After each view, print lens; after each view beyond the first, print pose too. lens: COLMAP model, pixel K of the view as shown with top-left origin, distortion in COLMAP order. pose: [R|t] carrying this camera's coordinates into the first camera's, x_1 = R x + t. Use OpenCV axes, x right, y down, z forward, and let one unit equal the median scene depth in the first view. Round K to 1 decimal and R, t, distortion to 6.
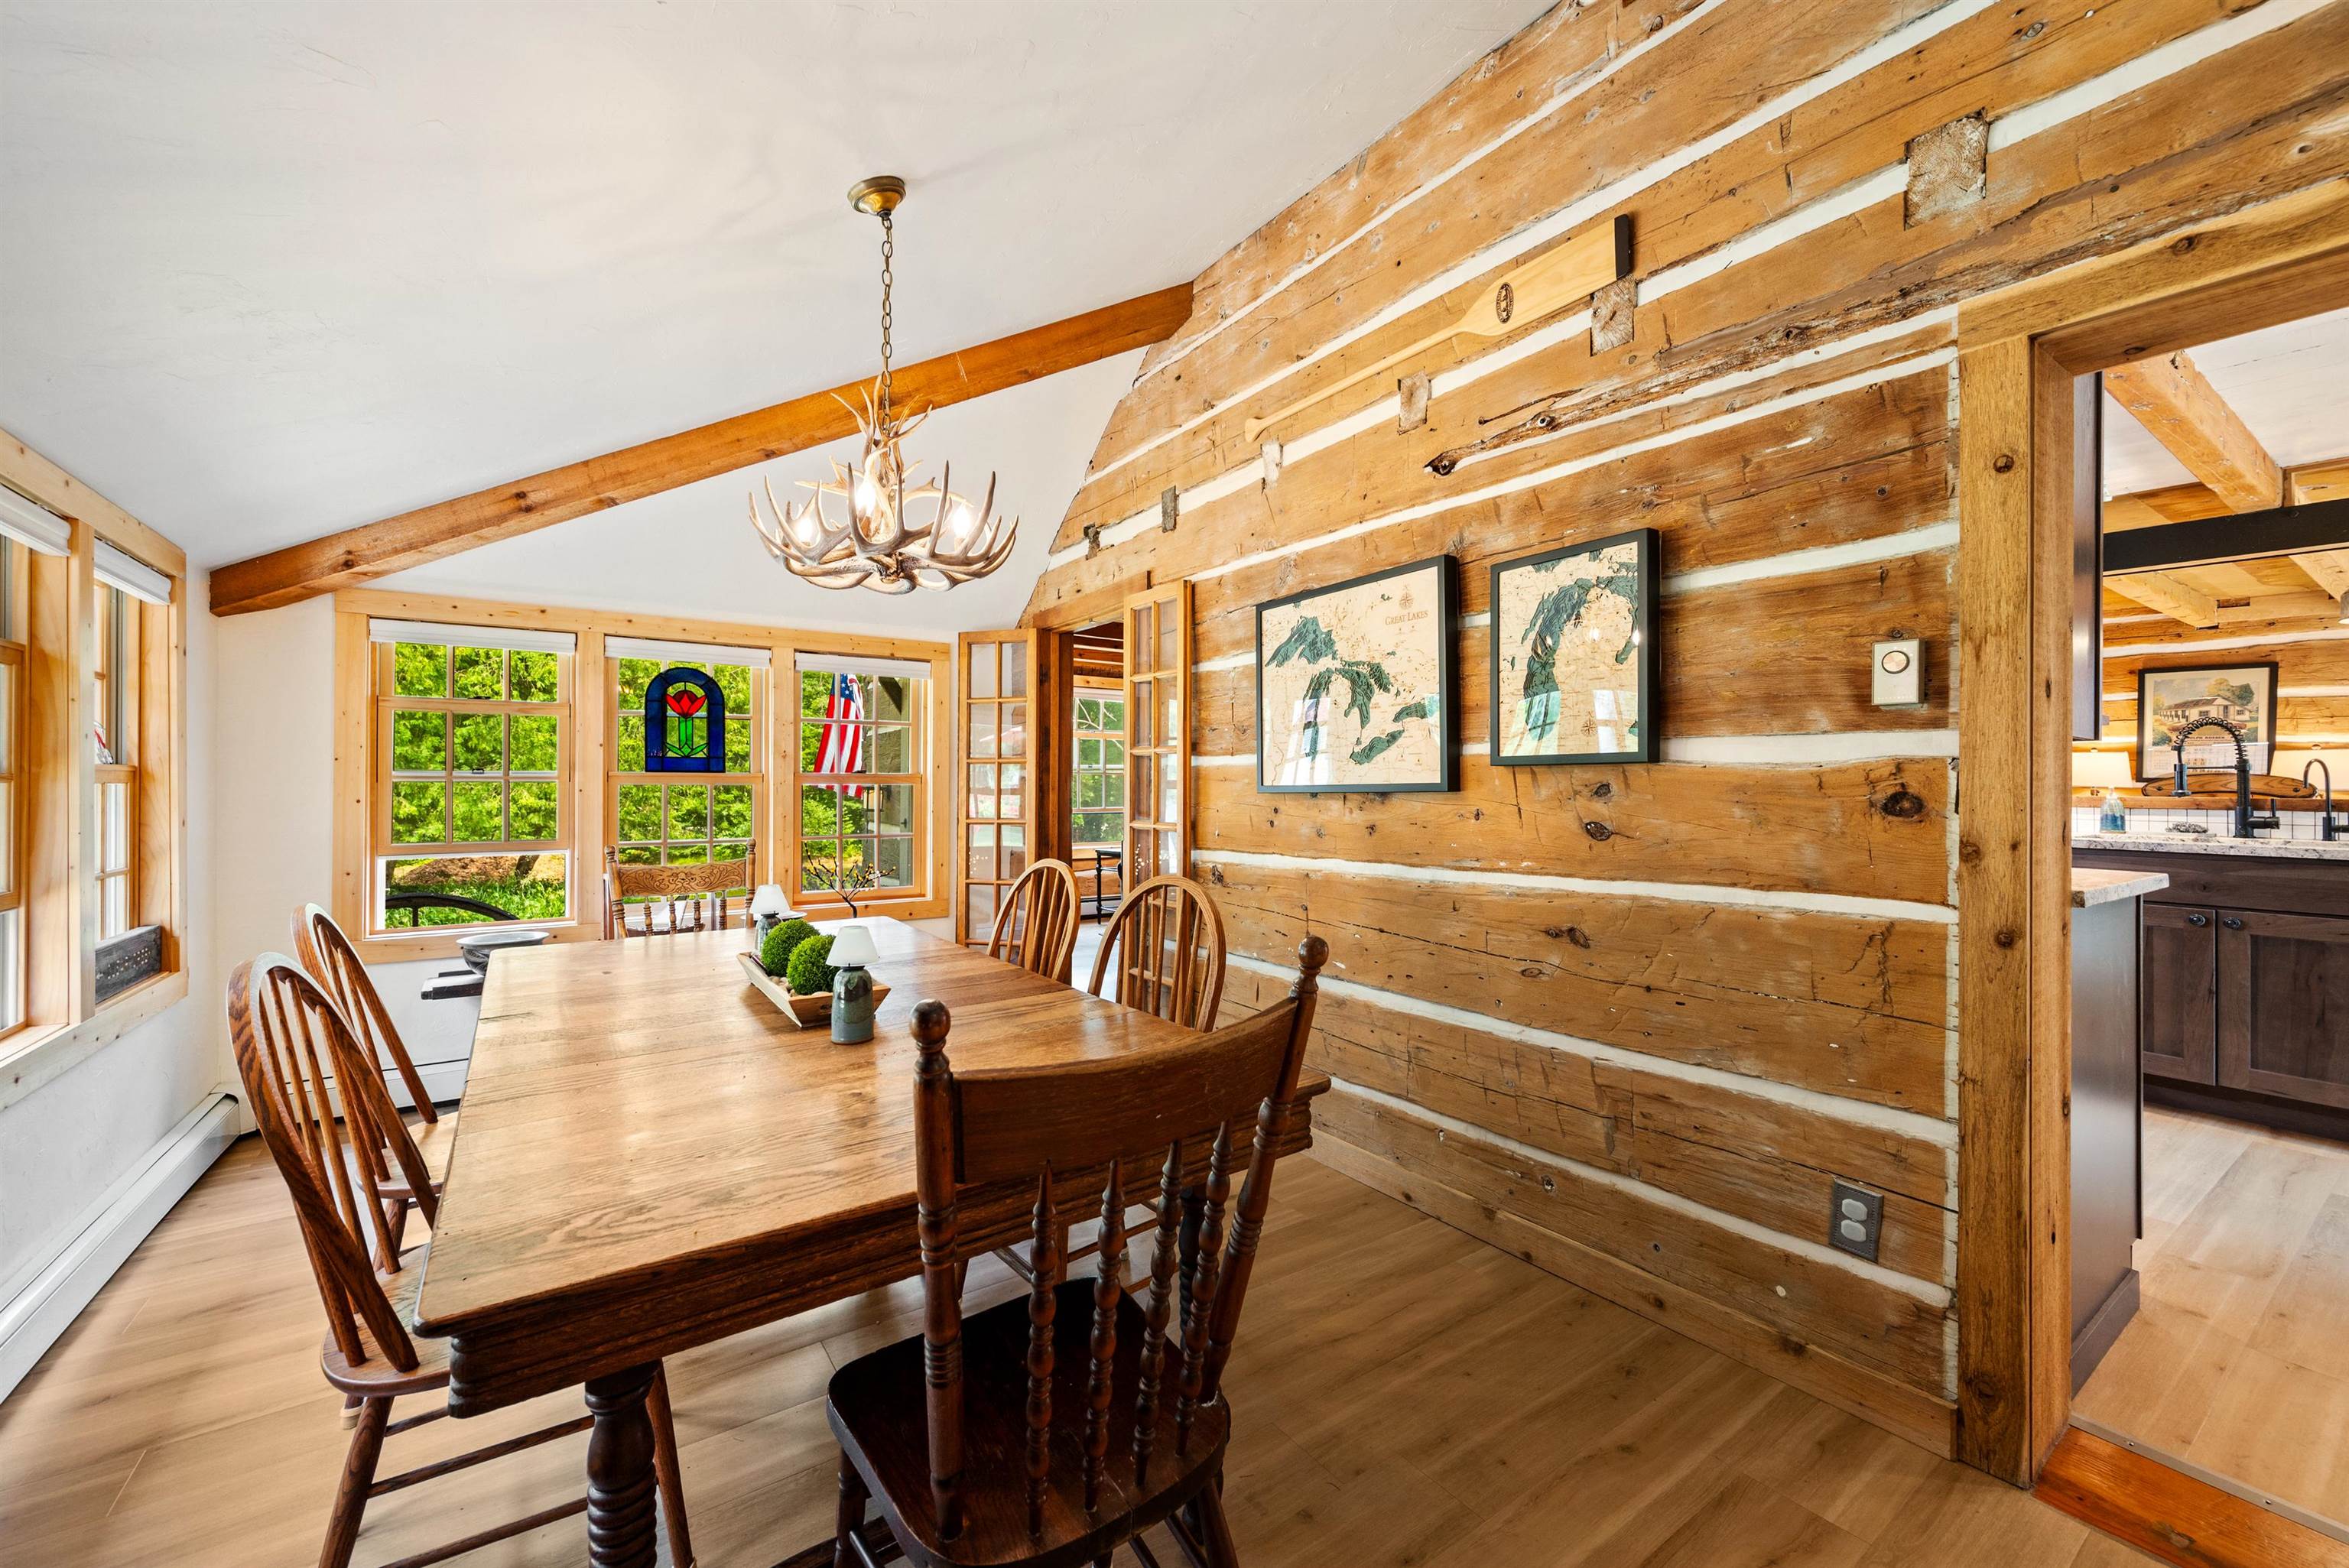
lens RADIAL K [[932.7, 0, 1156.6], [0, 932.7, 778.2], [0, 0, 1]] dist [0.000318, -0.000121]
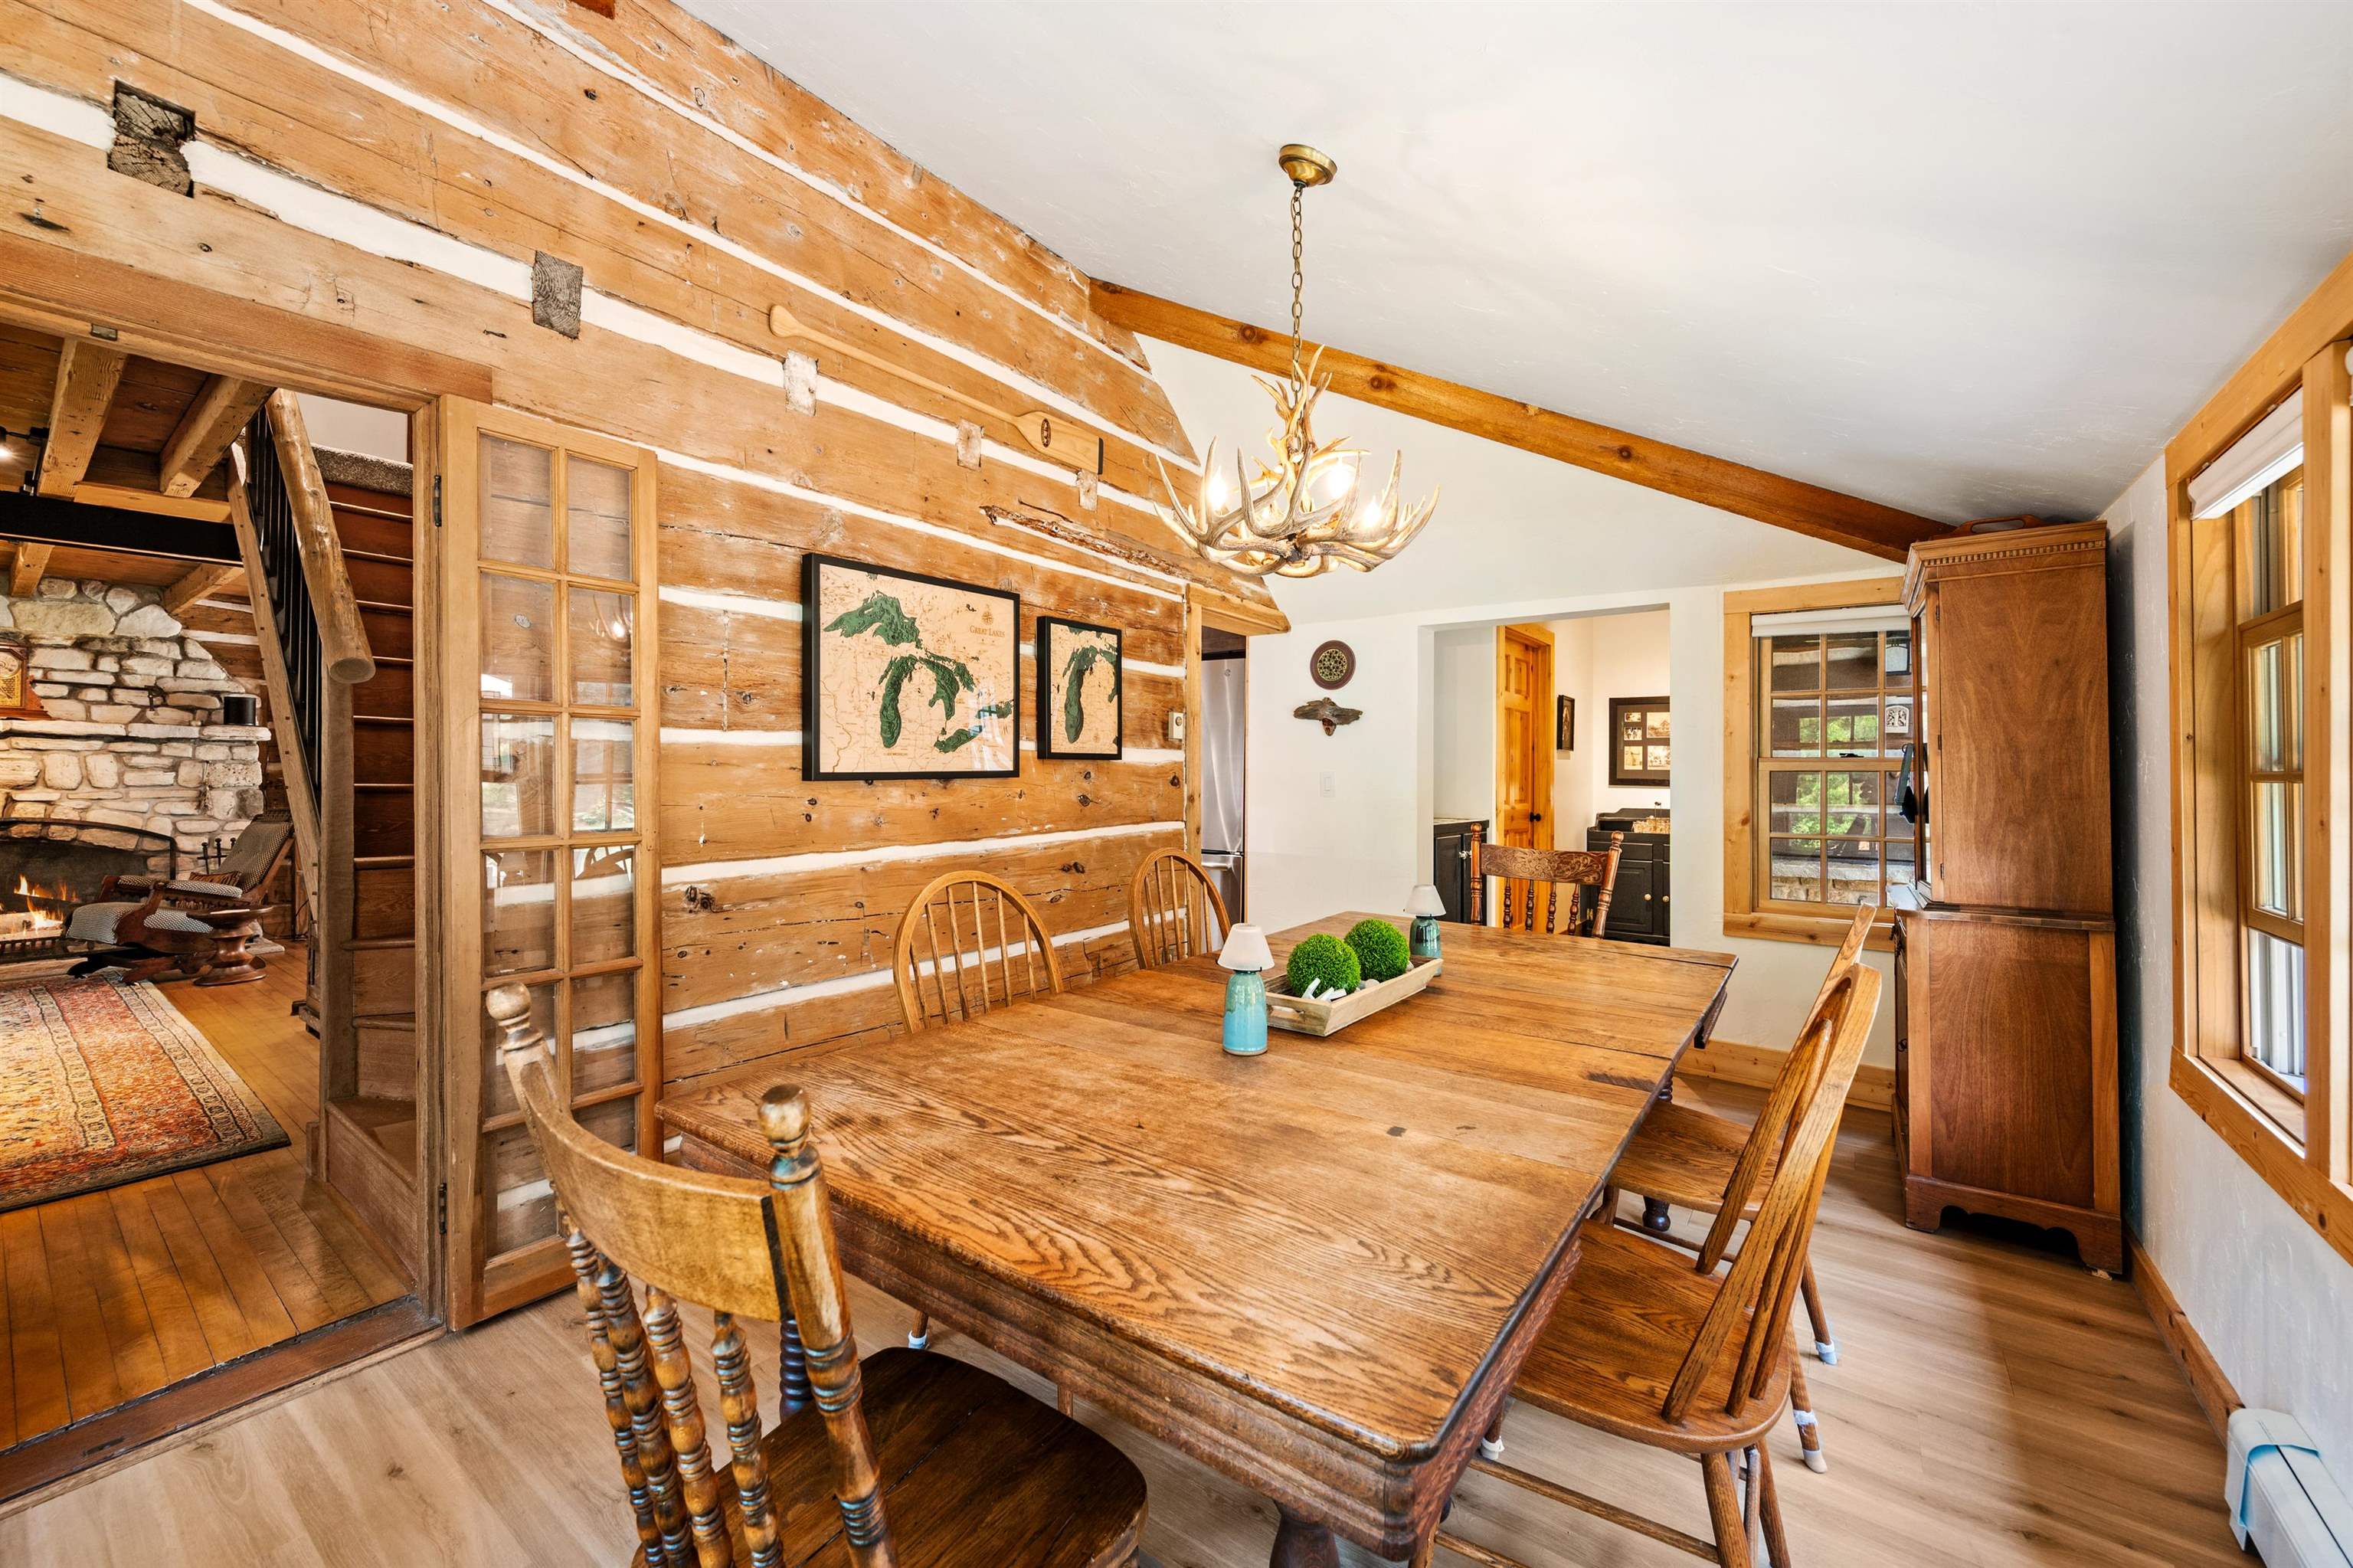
lens RADIAL K [[934.4, 0, 1185.1], [0, 934.4, 768.3], [0, 0, 1]] dist [0.000318, -0.000121]
pose [[-0.345257, 0.002816, 0.938504, -0.831030], [-0.011909, 0.999902, -0.007382, 0.007424], [-0.938433, -0.013726, -0.345190, 1.033426]]
